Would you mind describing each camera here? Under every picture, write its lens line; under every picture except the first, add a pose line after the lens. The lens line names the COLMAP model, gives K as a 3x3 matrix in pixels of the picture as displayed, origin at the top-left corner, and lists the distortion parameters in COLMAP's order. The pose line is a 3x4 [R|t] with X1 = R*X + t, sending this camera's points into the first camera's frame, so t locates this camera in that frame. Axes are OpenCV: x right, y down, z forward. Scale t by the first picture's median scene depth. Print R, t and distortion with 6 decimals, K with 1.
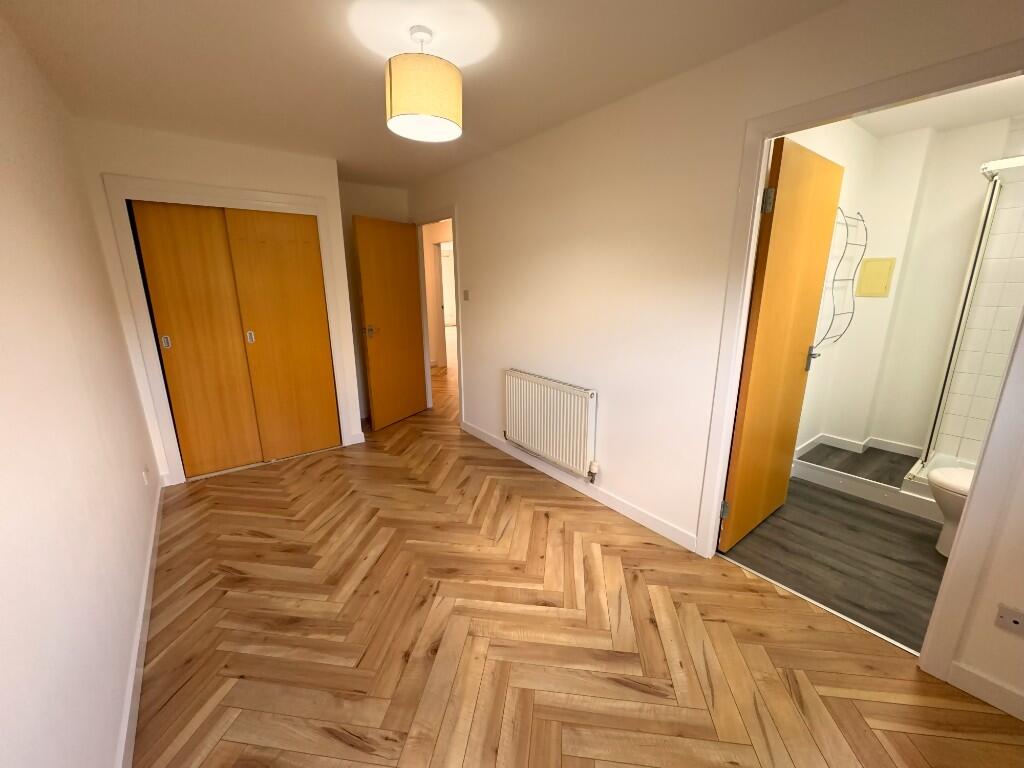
lens RADIAL K [[405.3, 0, 511.1], [0, 405.3, 381.6], [0, 0, 1]] dist [-0.004477, -0.000632]
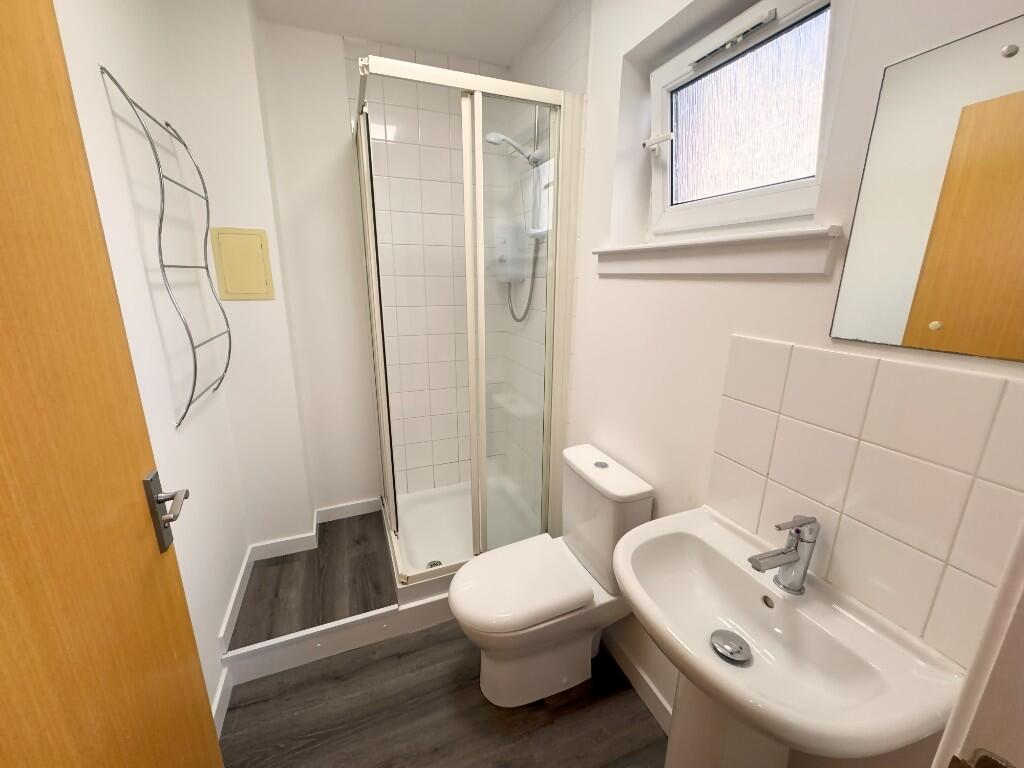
lens RADIAL K [[405.3, 0, 511.1], [0, 405.3, 381.6], [0, 0, 1]] dist [-0.004477, -0.000632]
pose [[0.254653, -0.236288, 0.937720, 0.454146], [0.221416, 0.958176, 0.181313, -0.128150], [-0.941343, 0.161454, 0.296320, 0.534911]]
